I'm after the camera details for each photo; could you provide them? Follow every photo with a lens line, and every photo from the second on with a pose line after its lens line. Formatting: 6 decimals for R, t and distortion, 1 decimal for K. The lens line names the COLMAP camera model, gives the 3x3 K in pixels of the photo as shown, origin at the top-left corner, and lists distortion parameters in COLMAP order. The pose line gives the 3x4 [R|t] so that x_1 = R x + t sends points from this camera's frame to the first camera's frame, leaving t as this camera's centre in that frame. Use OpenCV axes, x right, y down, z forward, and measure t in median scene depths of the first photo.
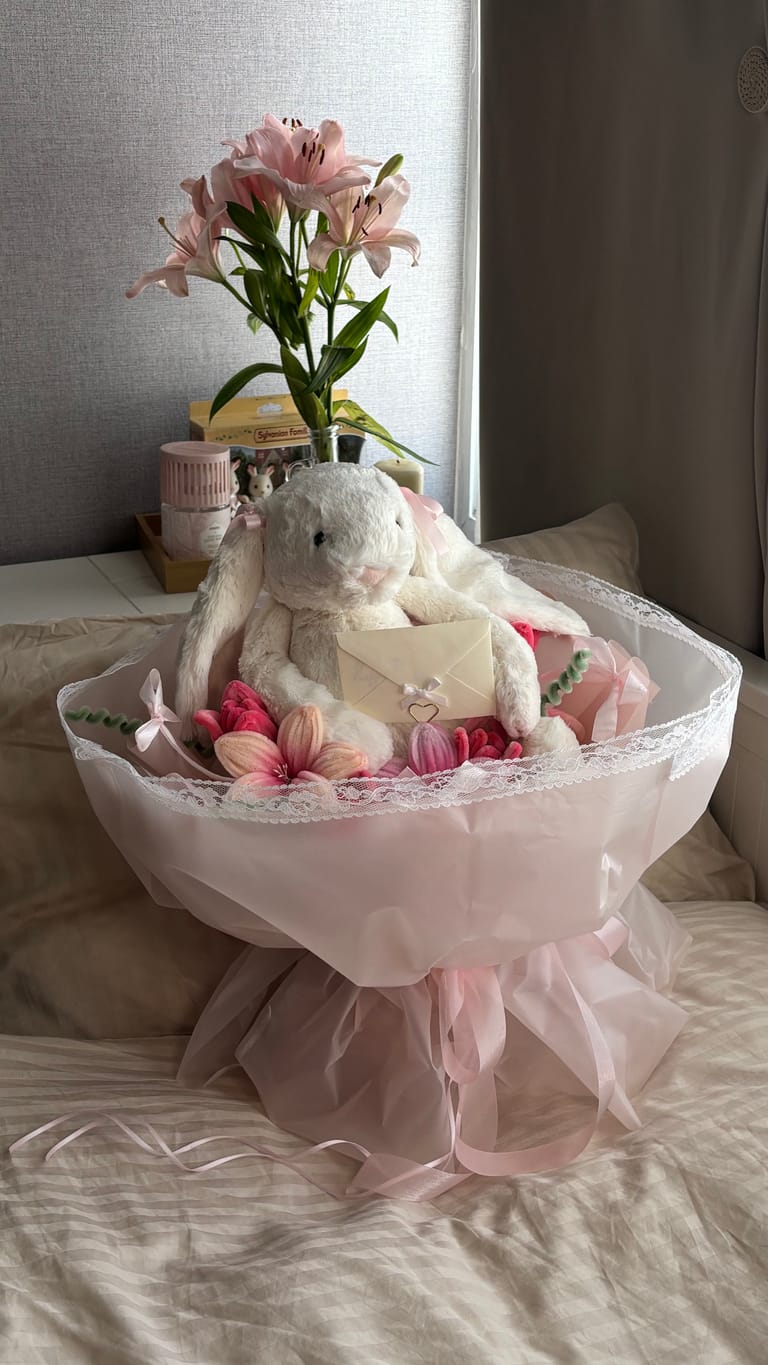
lens RADIAL K [[1564.6, 0, 384.0], [0, 1564.6, 682.5], [0, 0, 1]] dist [0.134877, -0.447464]
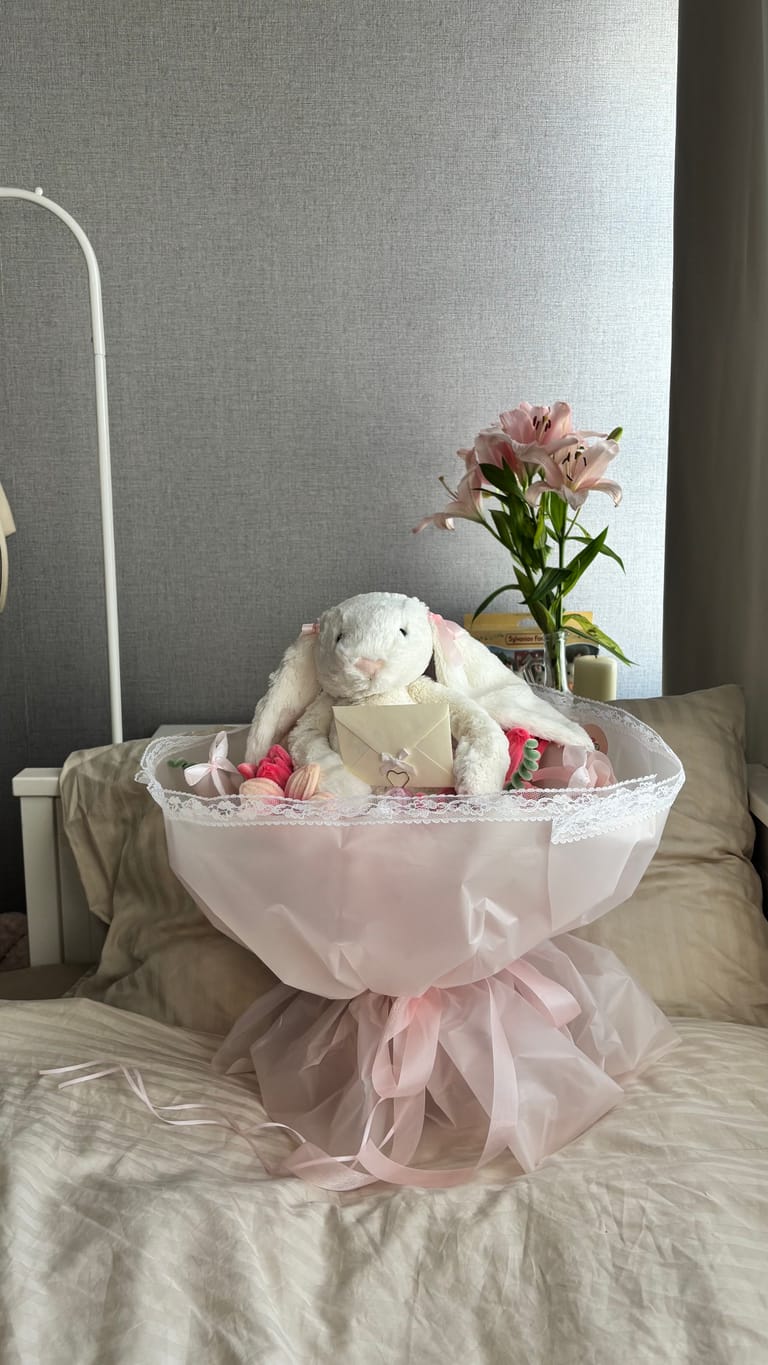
lens RADIAL K [[1162.5, 0, 382.1], [0, 1162.5, 695.7], [0, 0, 1]] dist [0.209594, -0.707257]
pose [[0.915000, 0.063670, -0.398397, 0.325816], [-0.137683, 0.977467, -0.160005, 0.089991], [0.379233, 0.201257, 0.903149, 0.132706]]
